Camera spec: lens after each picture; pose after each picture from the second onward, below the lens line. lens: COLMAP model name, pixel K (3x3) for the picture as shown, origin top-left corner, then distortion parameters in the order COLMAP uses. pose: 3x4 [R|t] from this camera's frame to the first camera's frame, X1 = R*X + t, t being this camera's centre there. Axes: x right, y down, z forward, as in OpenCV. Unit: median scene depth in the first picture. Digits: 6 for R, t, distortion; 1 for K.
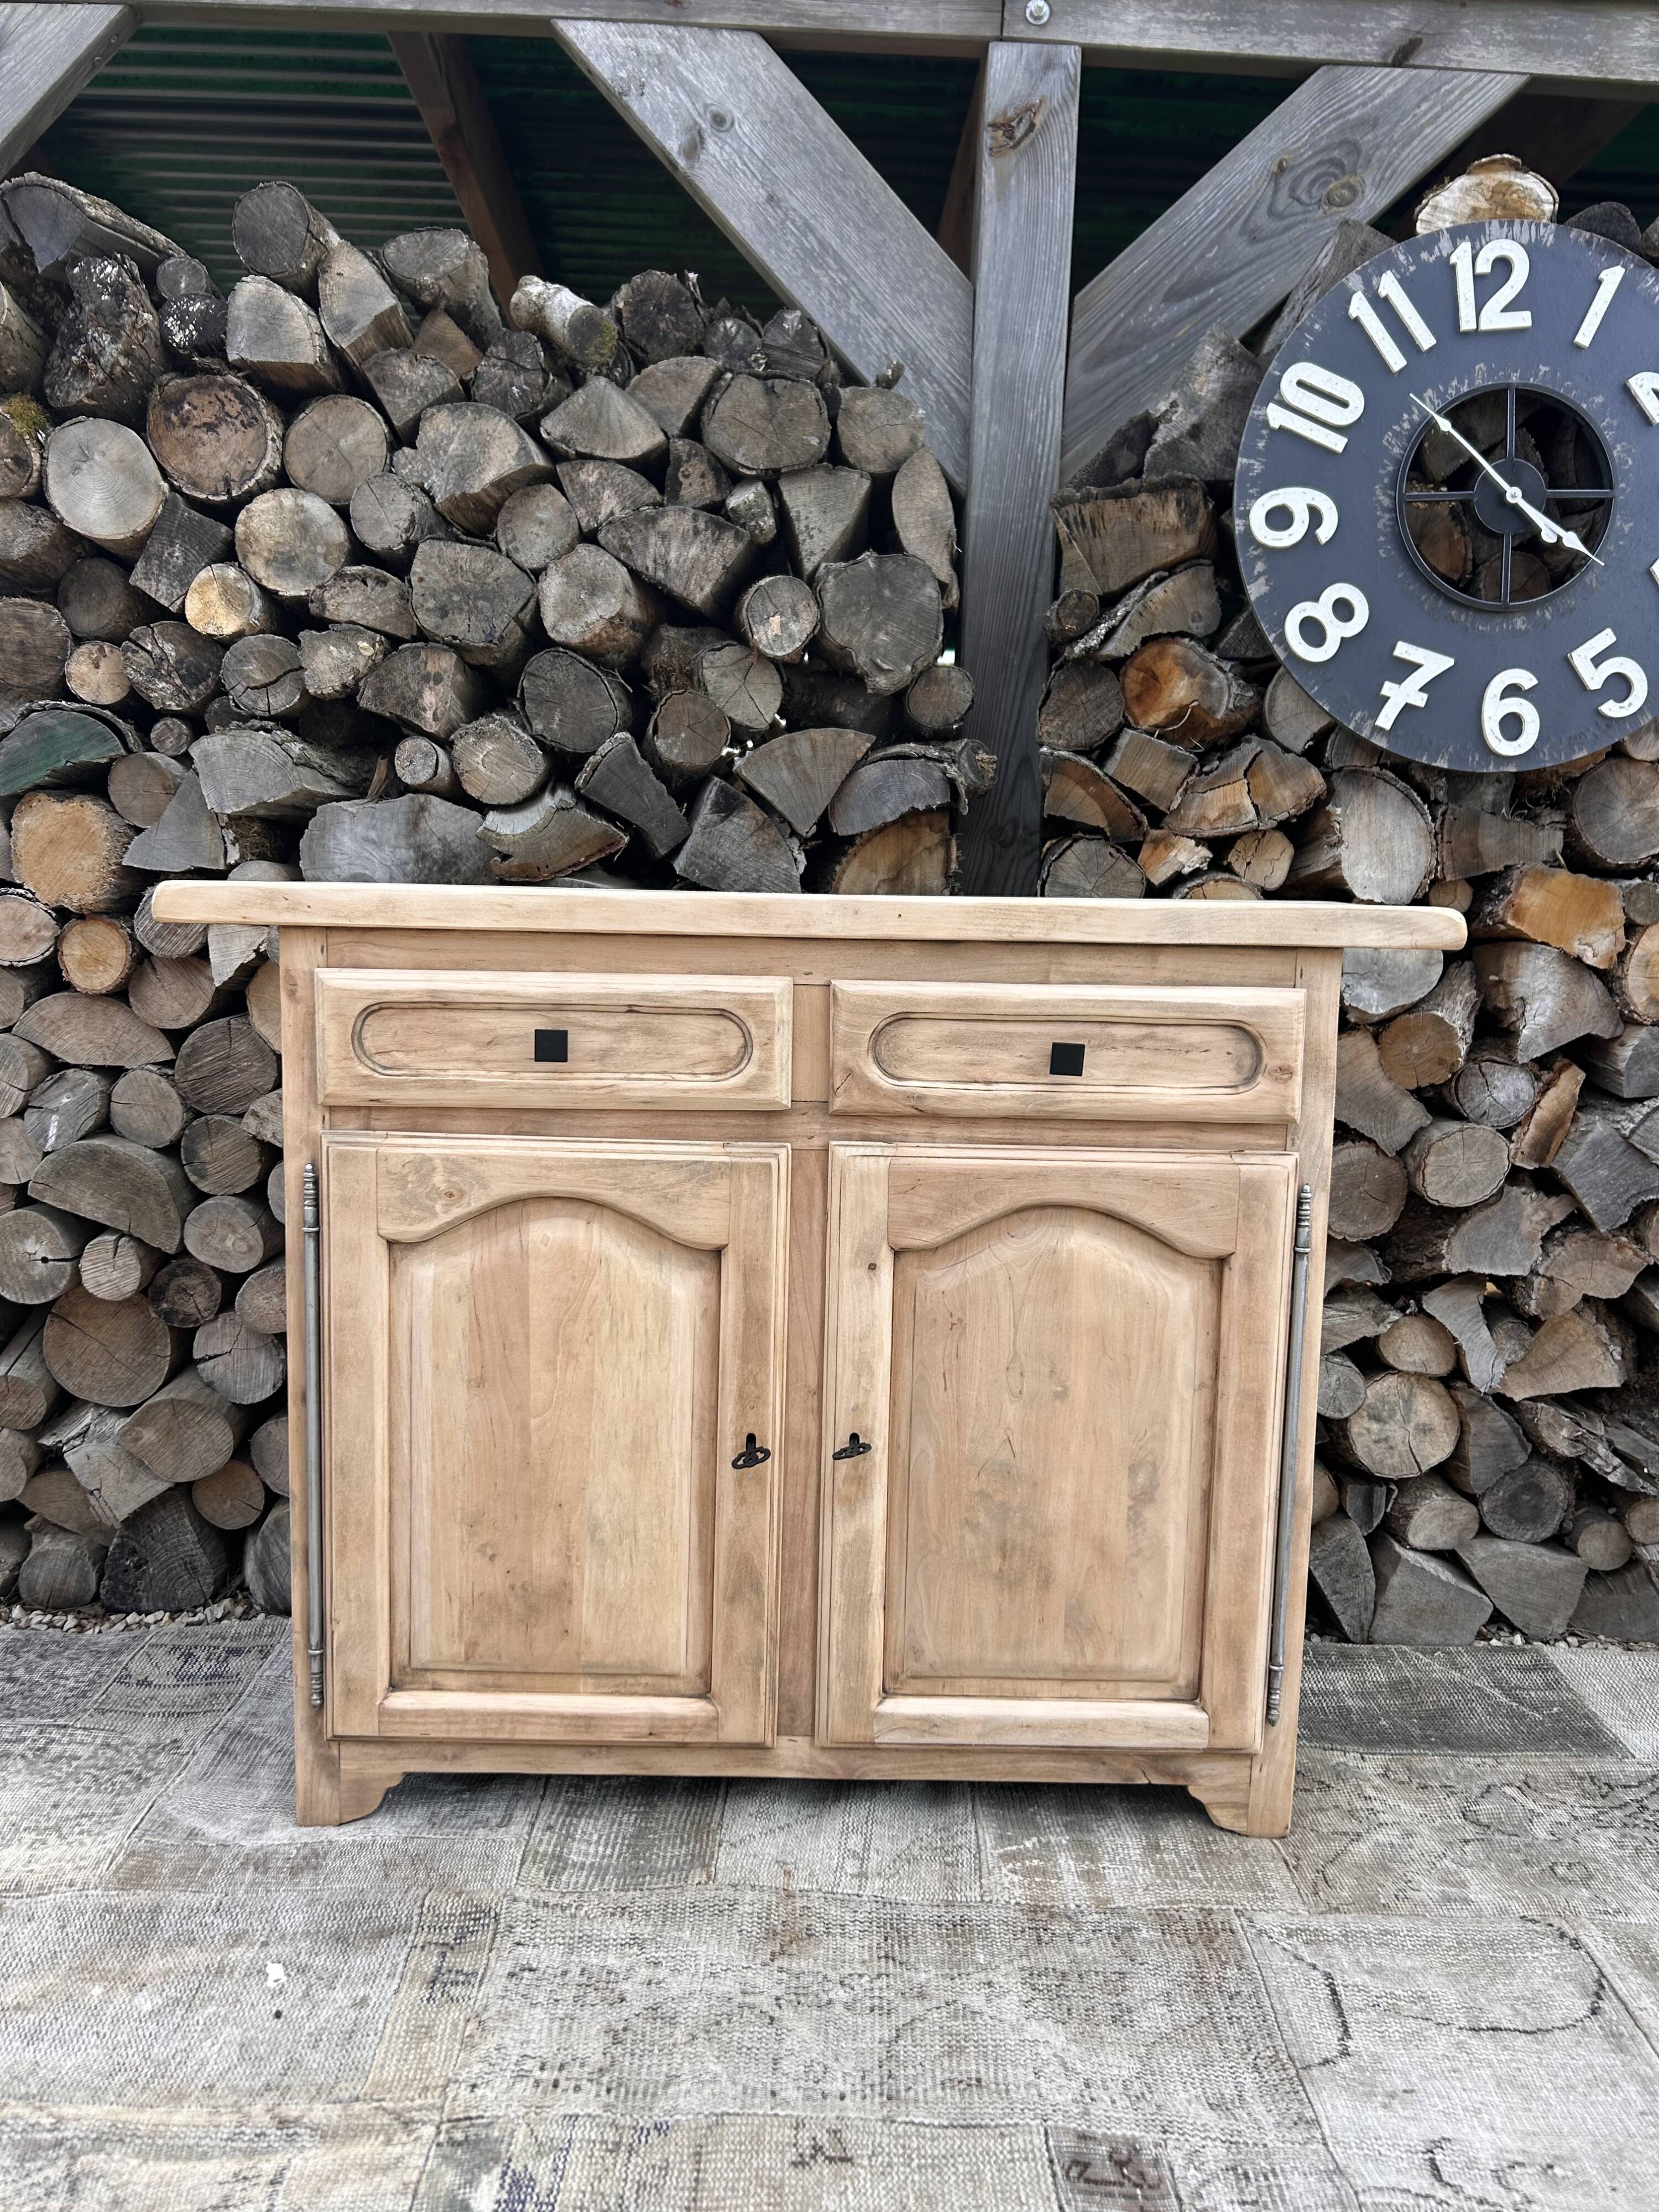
lens RADIAL K [[1643.0, 0, 832.6], [0, 1643.0, 1117.1], [0, 0, 1]] dist [0.038255, -0.040785]
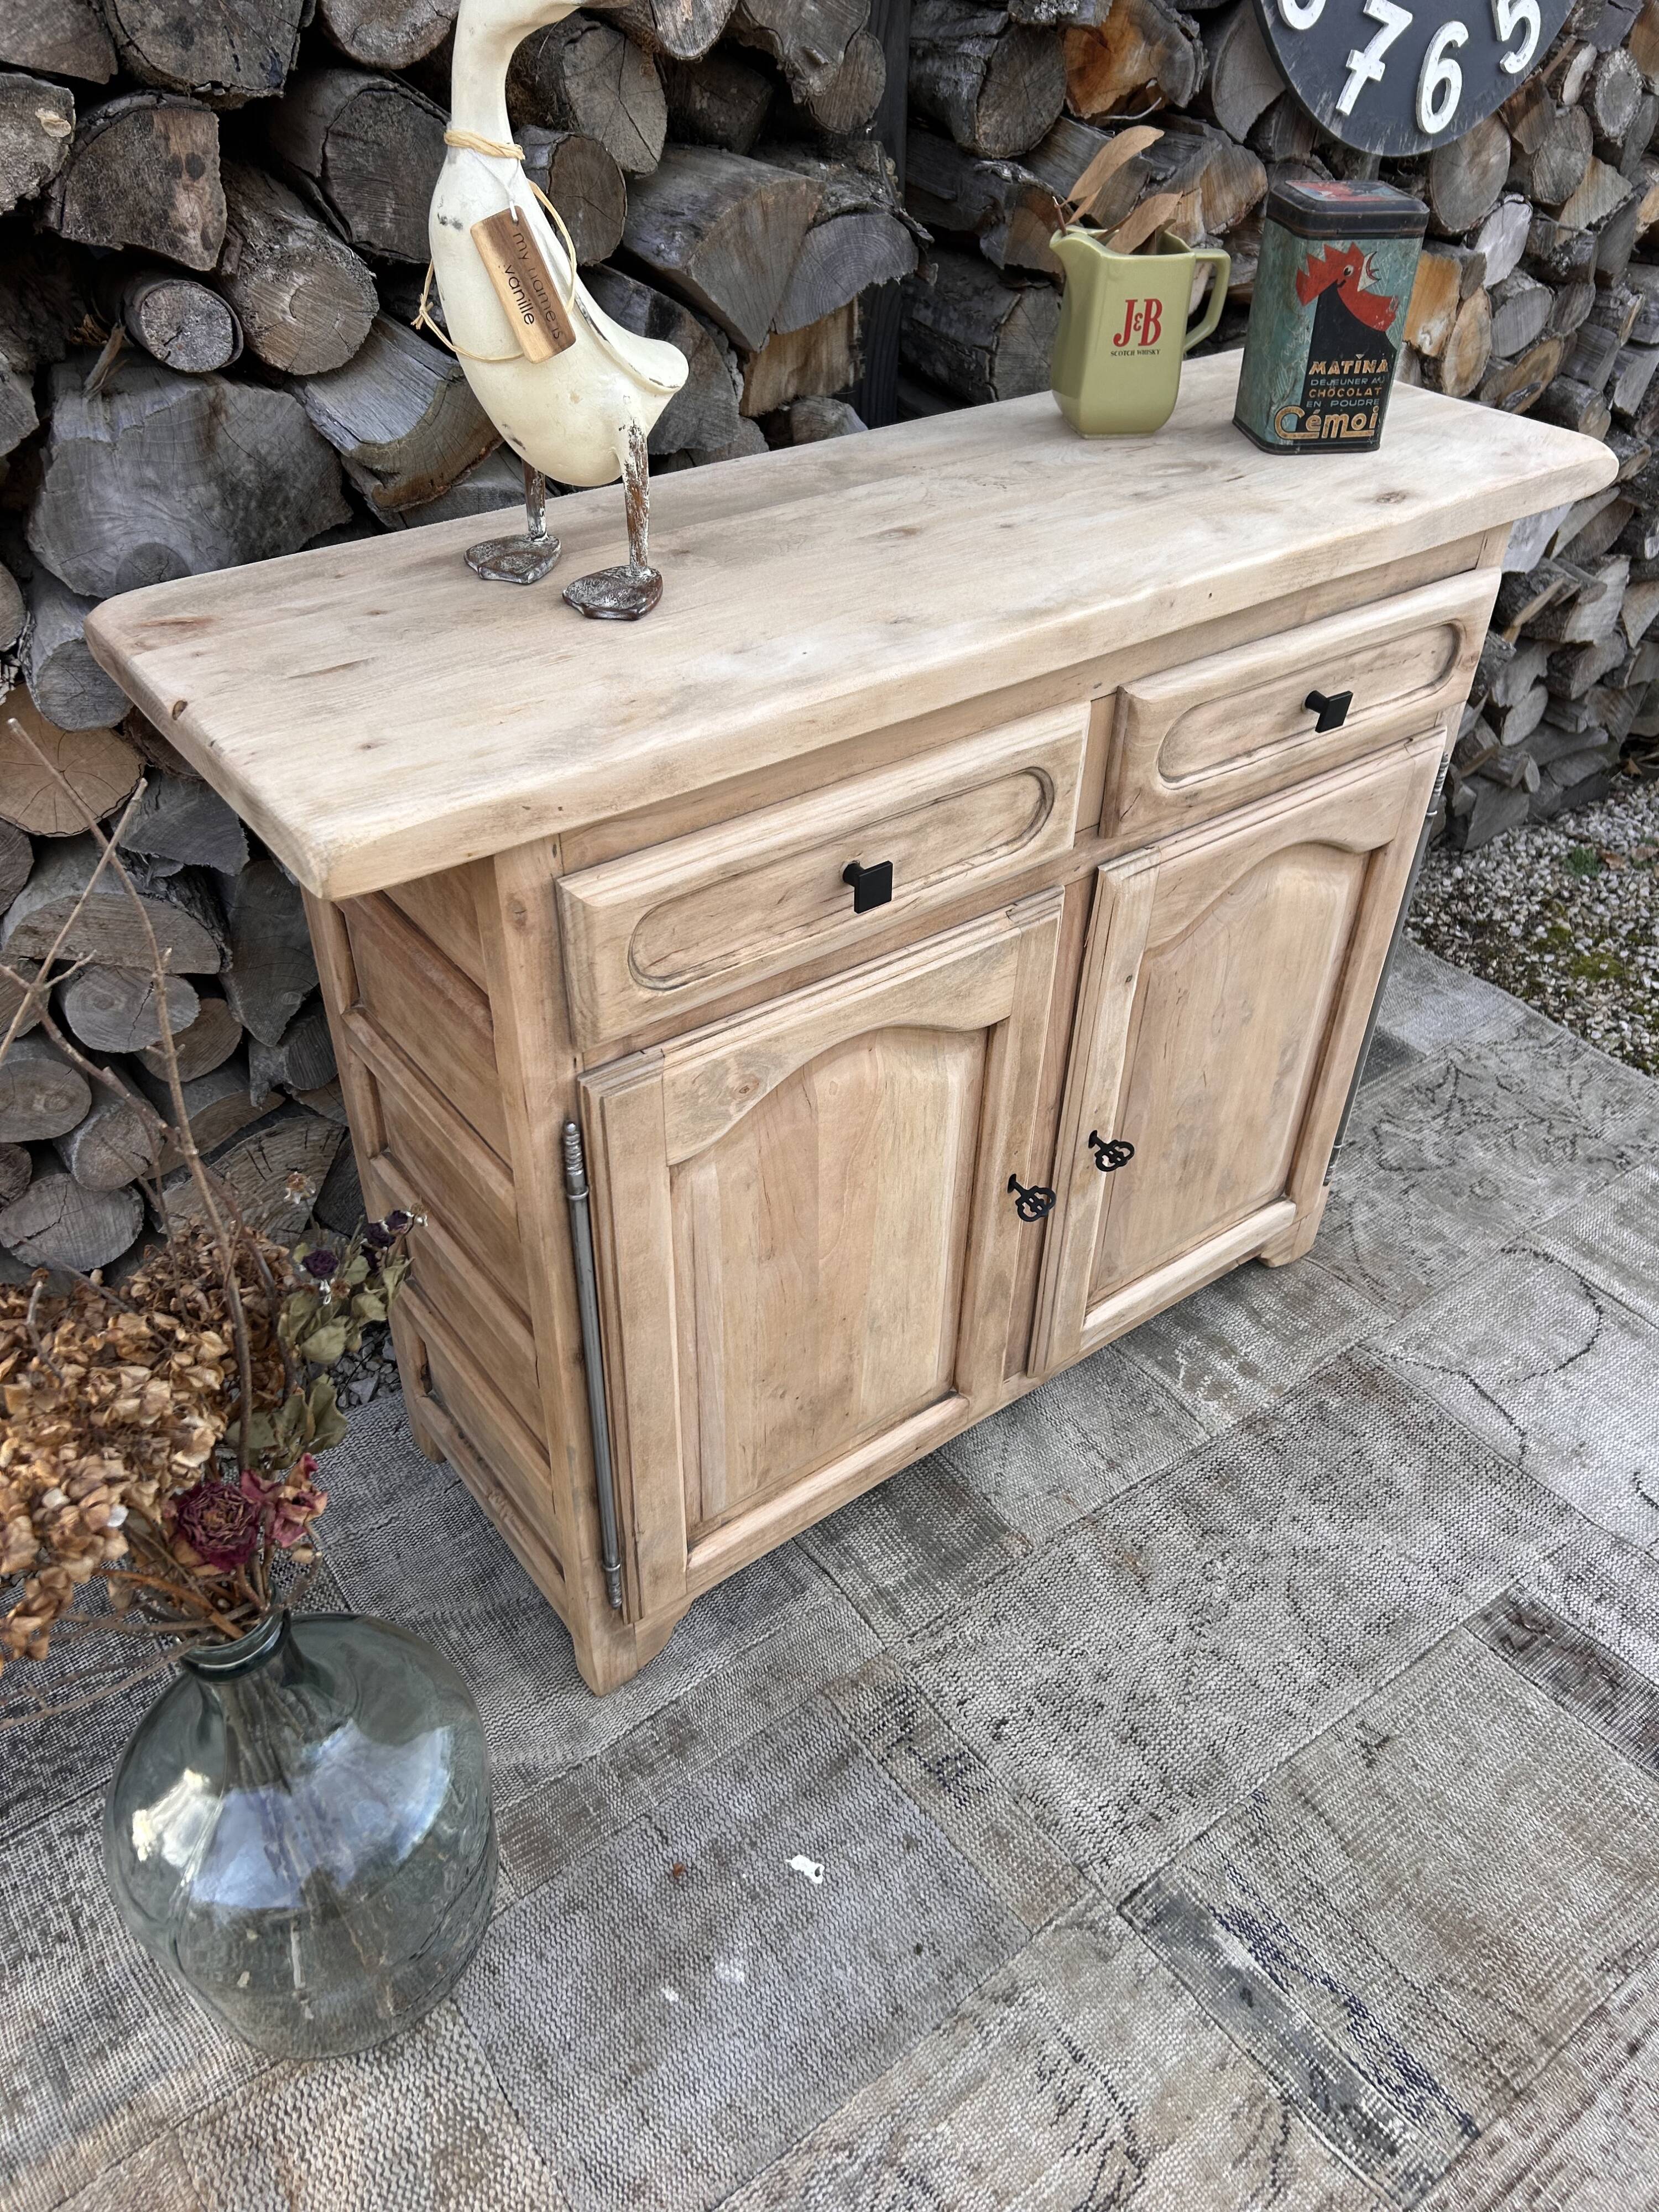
lens RADIAL K [[1652.8, 0, 826.1], [0, 1652.8, 1079.6], [0, 0, 1]] dist [0.051489, -0.057046]
pose [[0.806341, -0.370815, 0.460771, -0.442113], [0.080995, 0.840944, 0.535027, -0.290782], [-0.585879, -0.394094, 0.708122, 0.348652]]
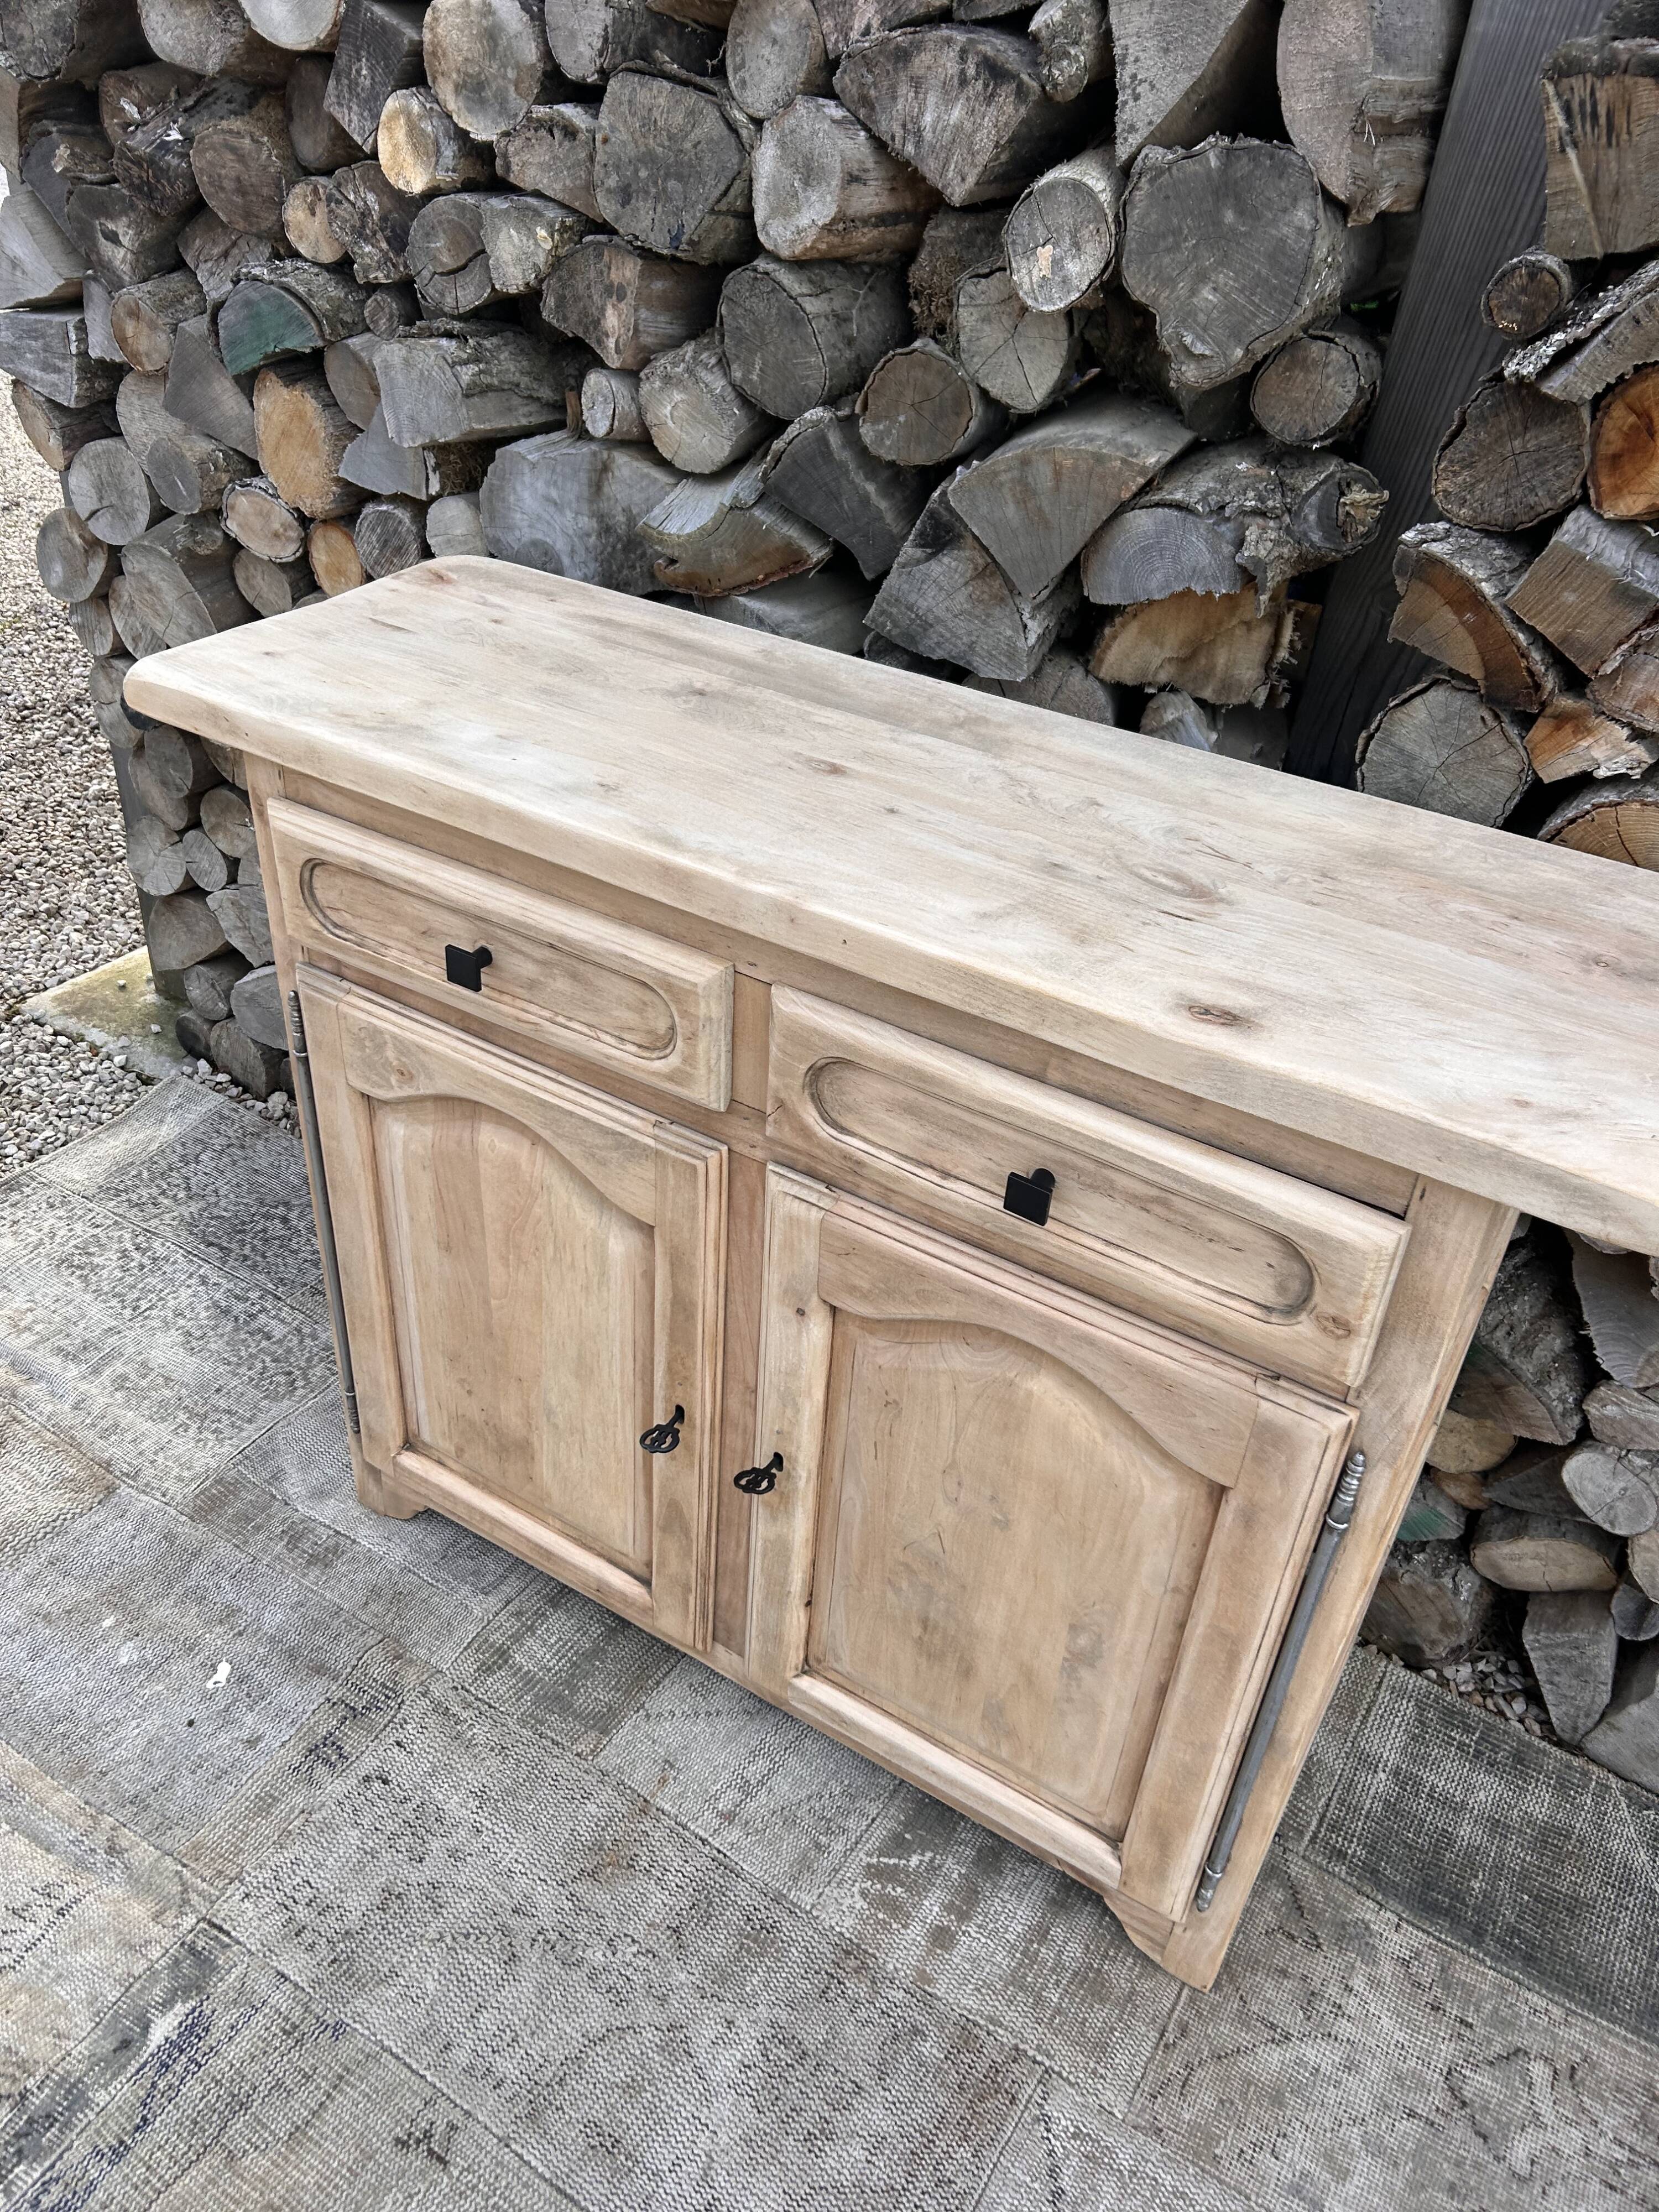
lens RADIAL K [[1659.4, 0, 825.0], [0, 1659.4, 1117.4], [0, 0, 1]] dist [0.039840, -0.040416]
pose [[0.847283, 0.329100, -0.416899, 0.275882], [-0.108130, 0.875350, 0.471244, -0.304574], [0.520019, -0.354198, 0.777254, 0.327729]]
